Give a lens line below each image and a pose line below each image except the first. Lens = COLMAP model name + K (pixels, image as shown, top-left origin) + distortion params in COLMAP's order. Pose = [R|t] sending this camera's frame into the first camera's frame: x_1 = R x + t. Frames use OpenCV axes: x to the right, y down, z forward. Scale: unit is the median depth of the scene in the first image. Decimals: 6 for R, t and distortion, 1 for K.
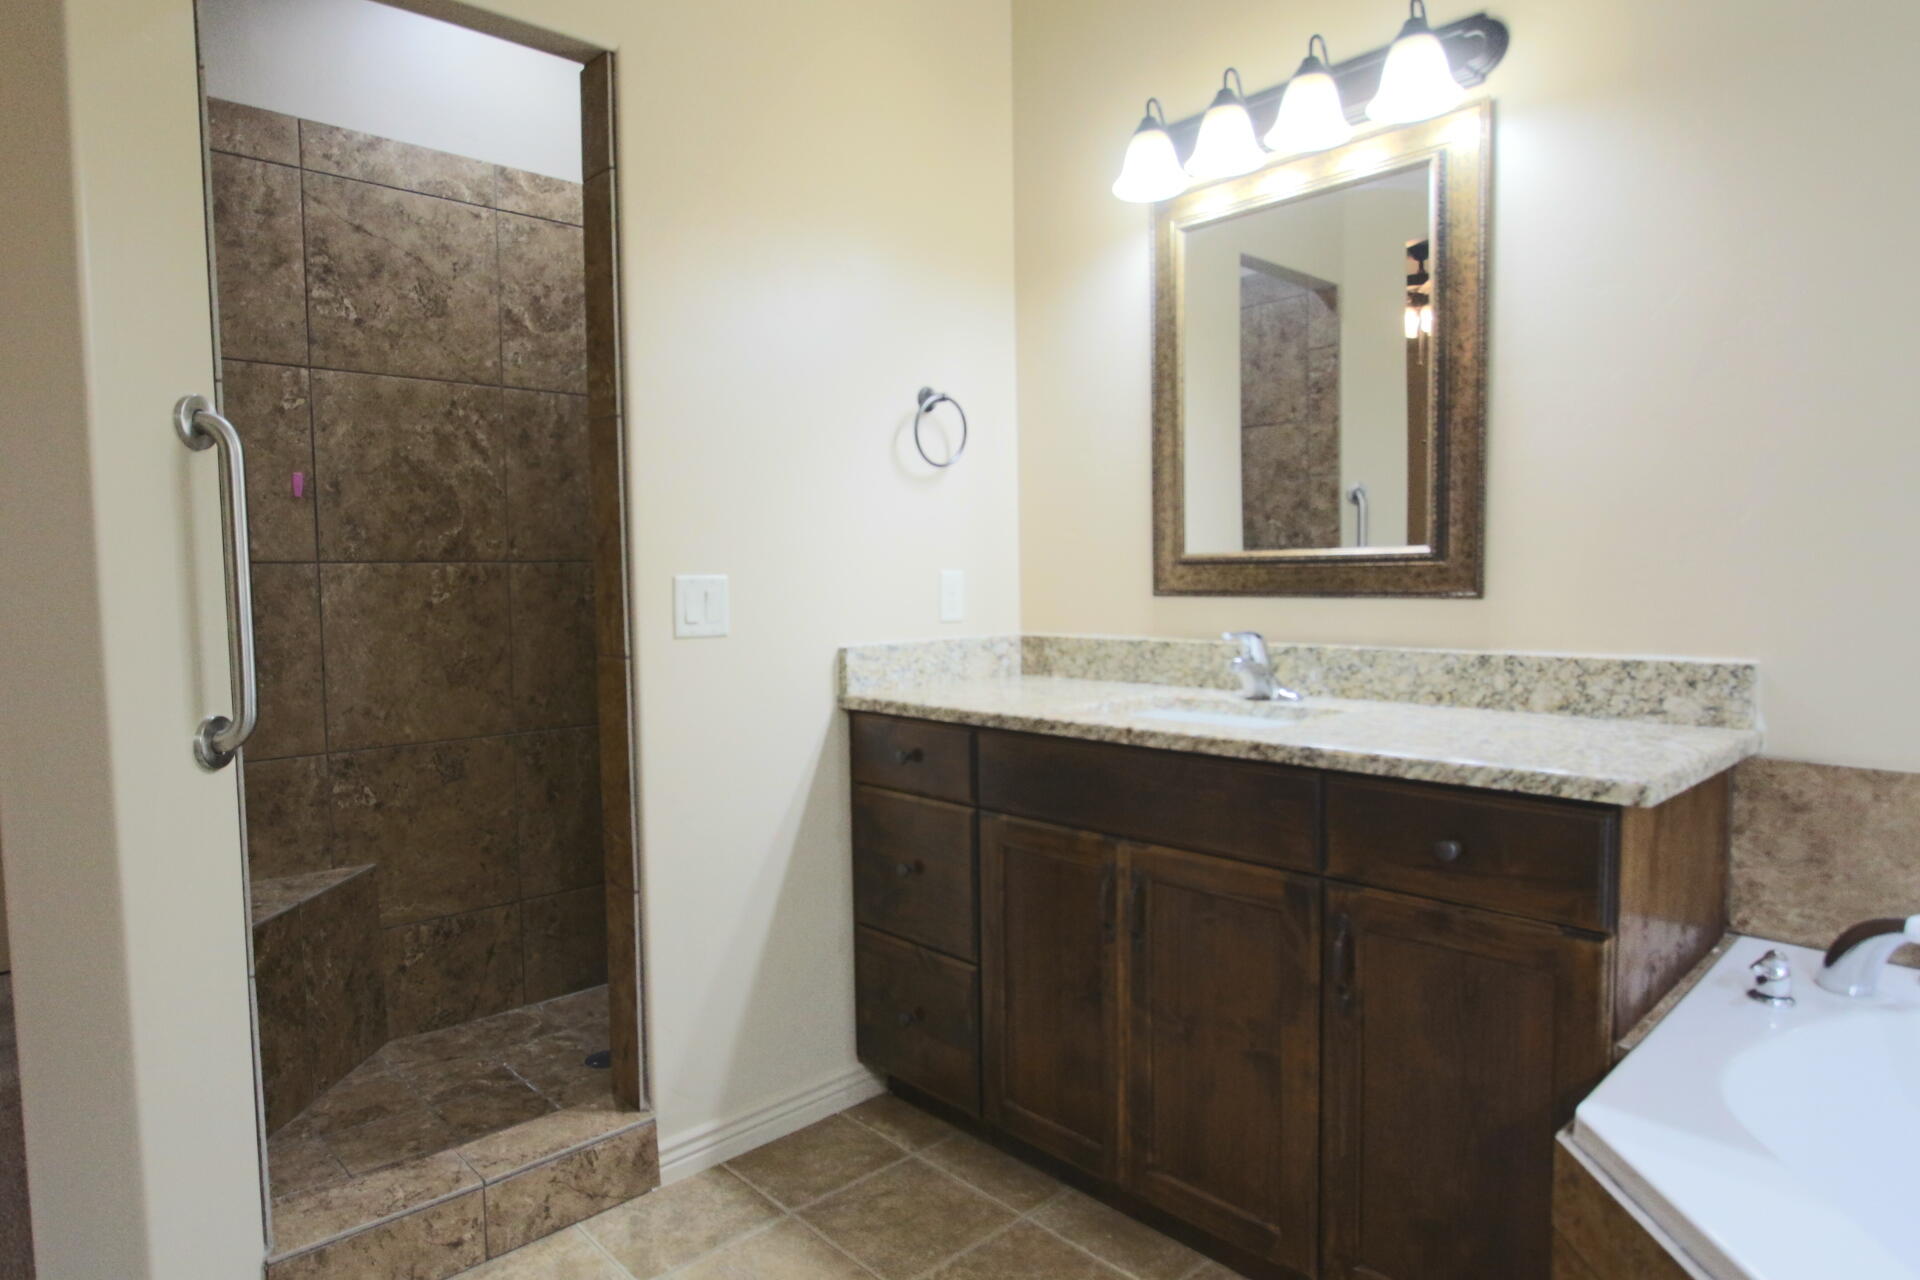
lens RADIAL K [[1125.6, 0, 957.5], [0, 1125.6, 638.7], [0, 0, 1]] dist [-0.004462, -0.000194]
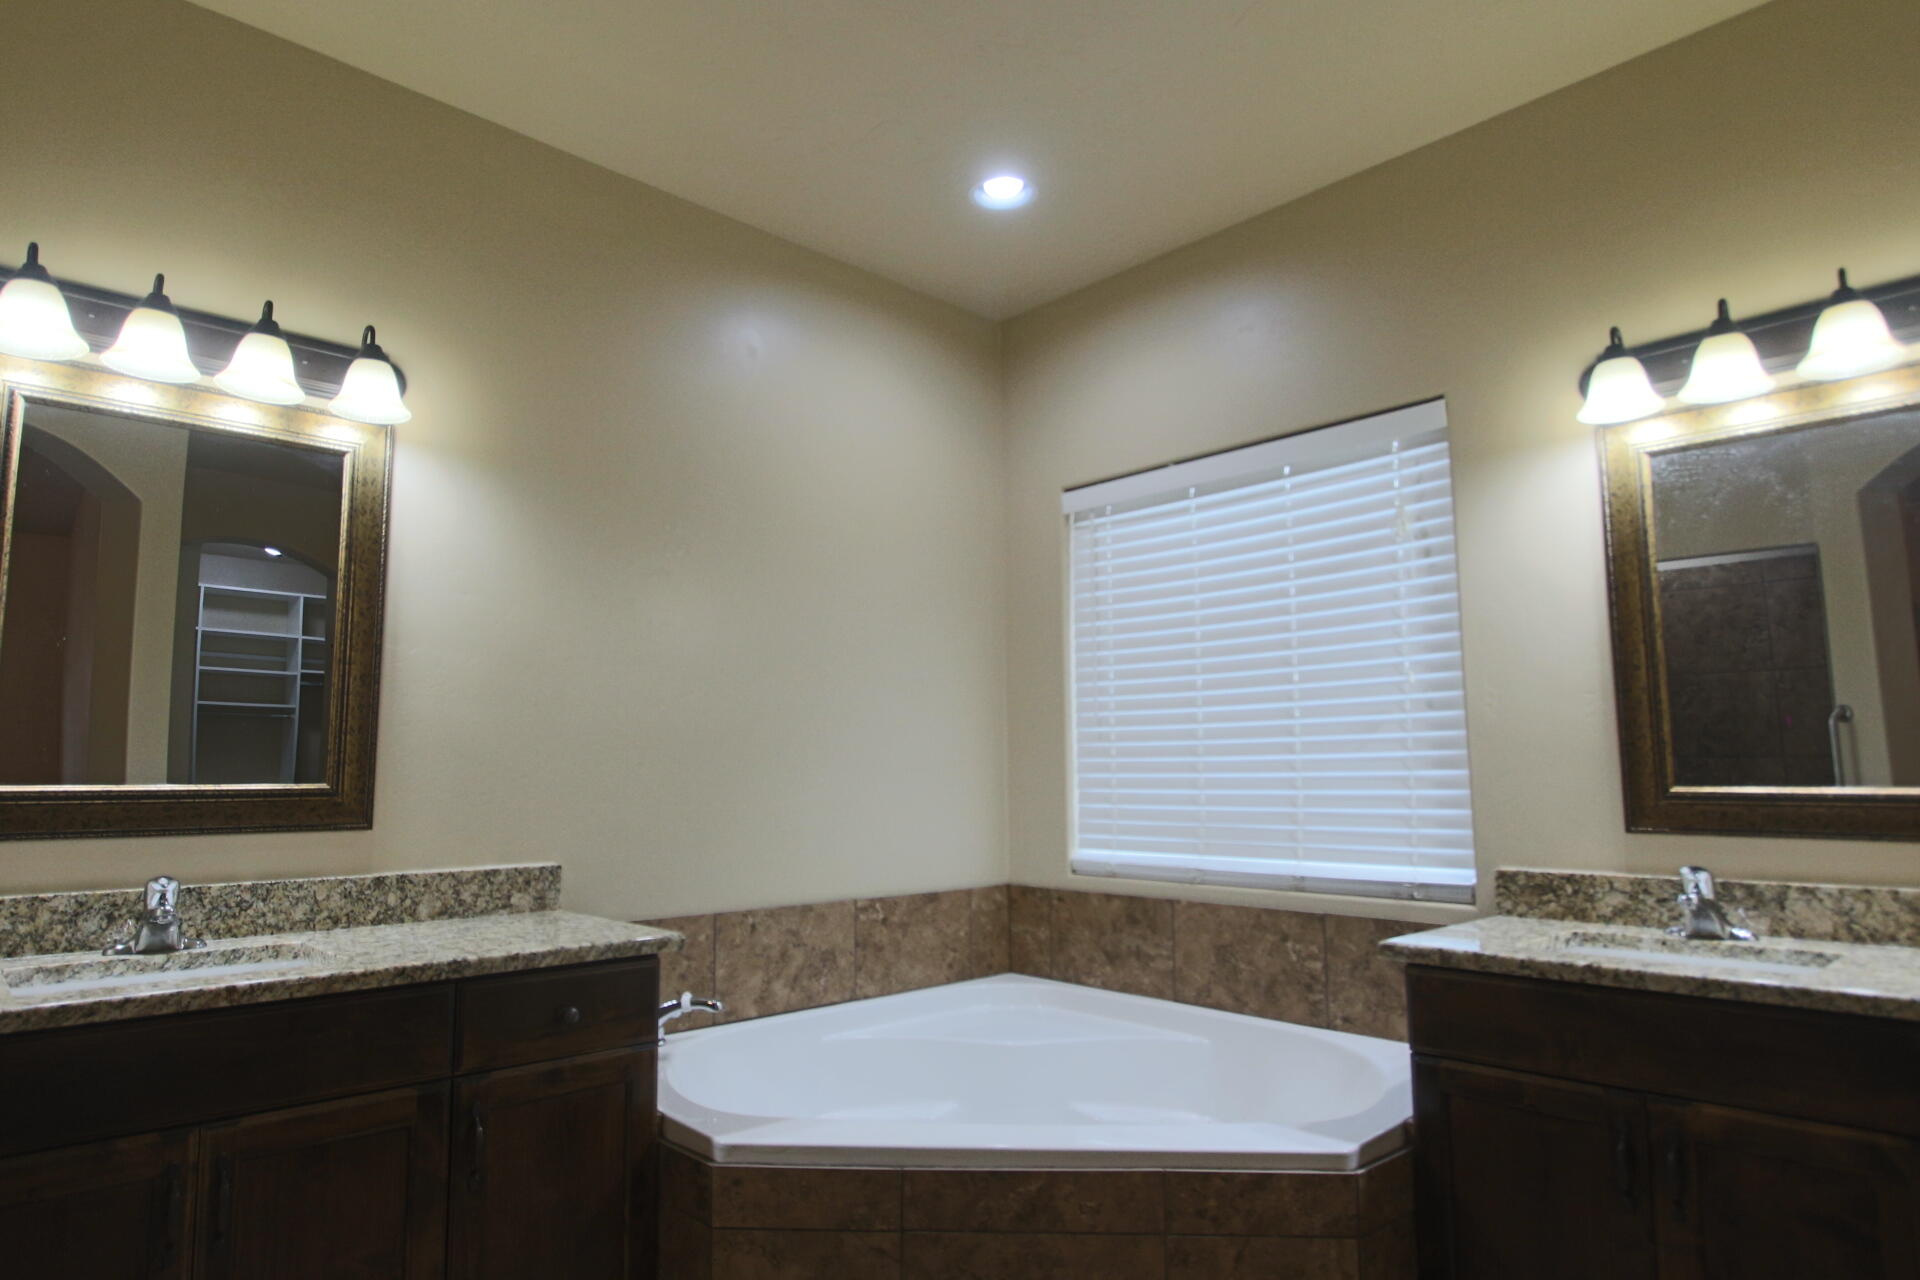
lens RADIAL K [[1125.6, 0, 957.9], [0, 1125.6, 641.0], [0, 0, 1]] dist [-0.004462, -0.000194]
pose [[-0.008054, 0.134633, 0.990863, -0.740579], [0.064083, 0.988928, -0.133849, -0.034075], [-0.997912, 0.062419, -0.016592, 0.412360]]
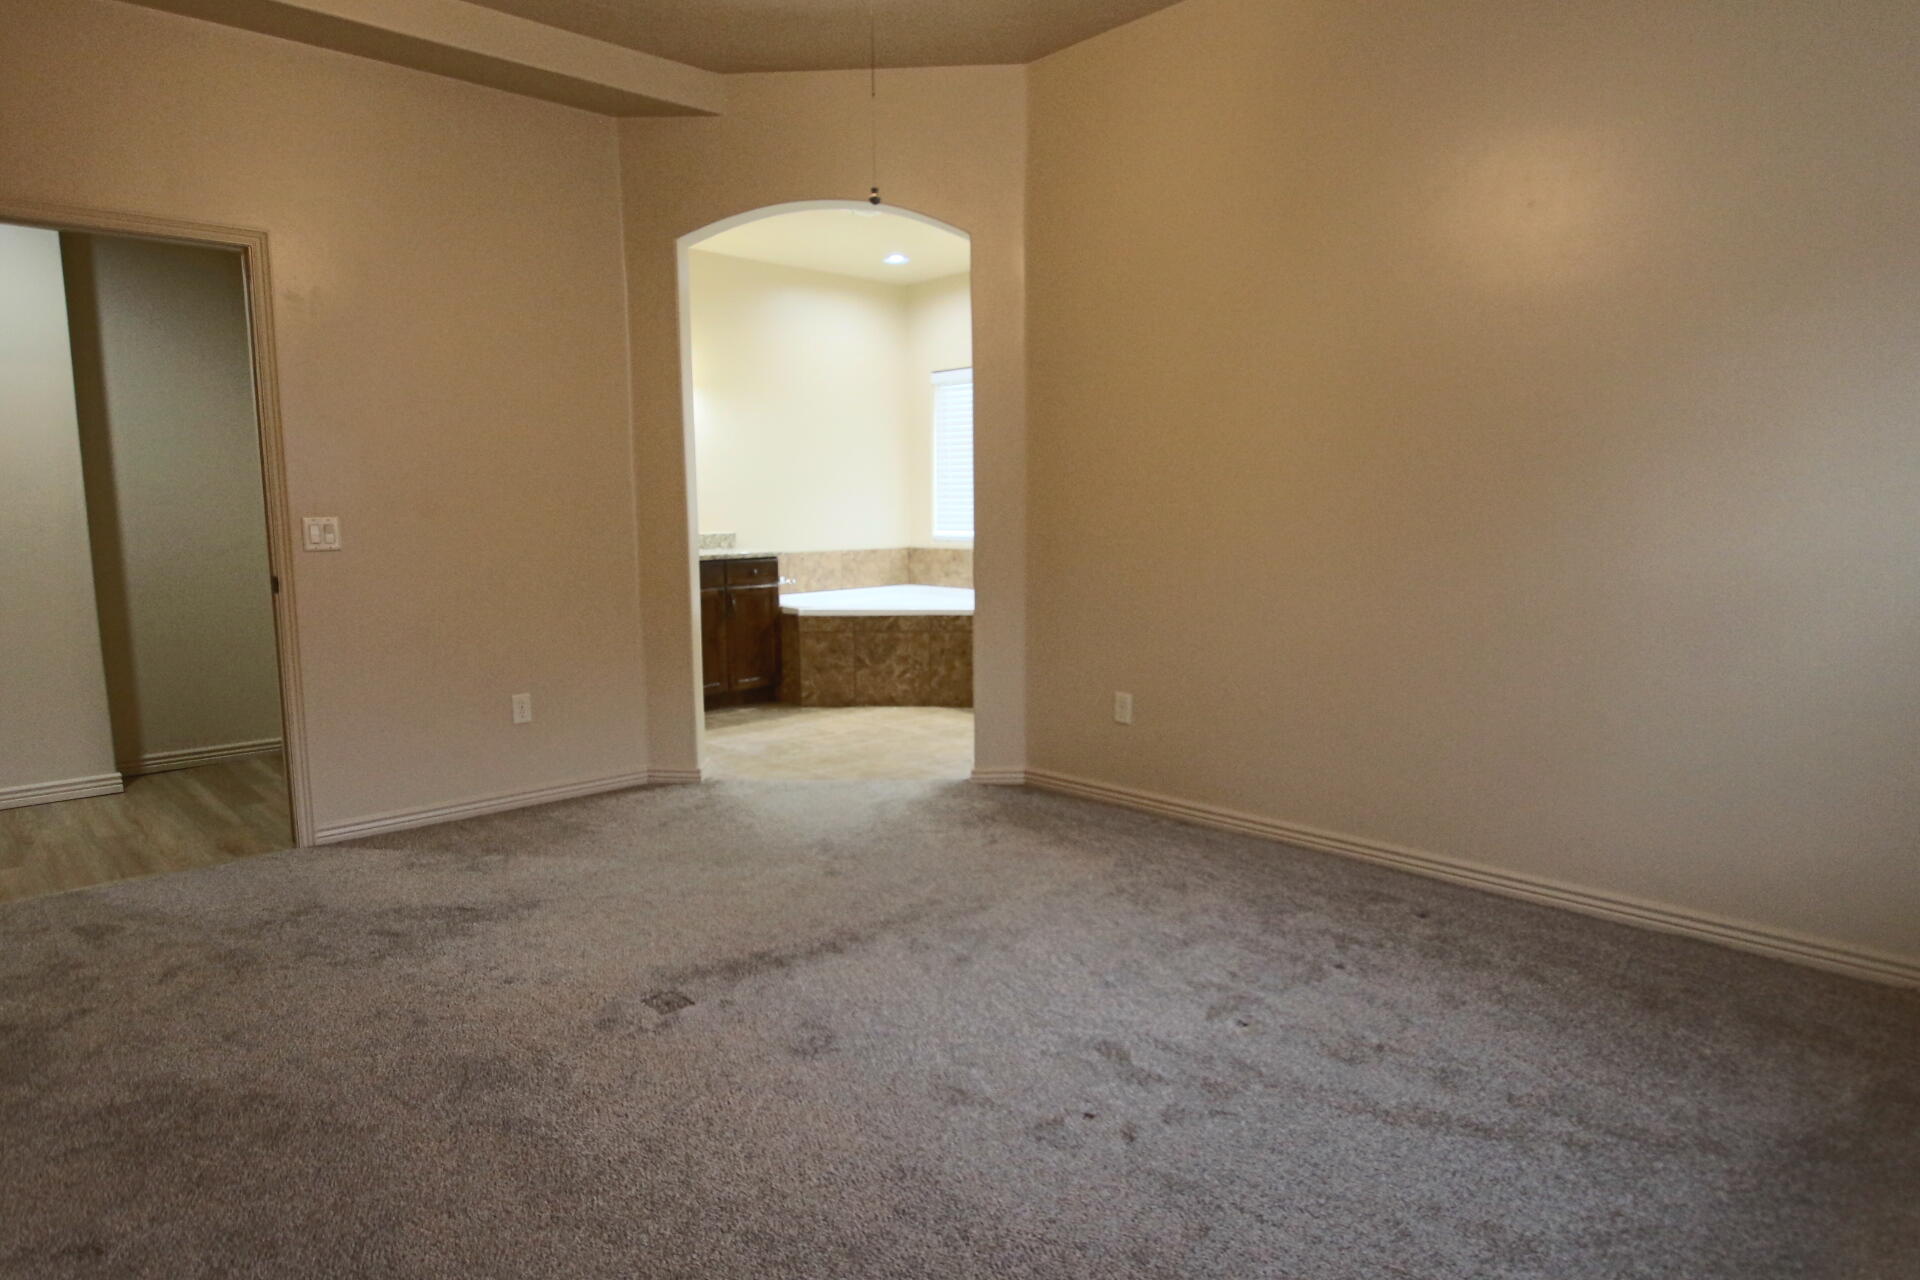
lens RADIAL K [[1125.6, 0, 958.5], [0, 1125.6, 639.1], [0, 0, 1]] dist [-0.004462, -0.000194]
pose [[-0.004932, -0.103429, 0.994625, -3.177818], [0.067901, 0.992306, 0.103525, 0.034666], [-0.997680, 0.068047, 0.002129, 0.146701]]
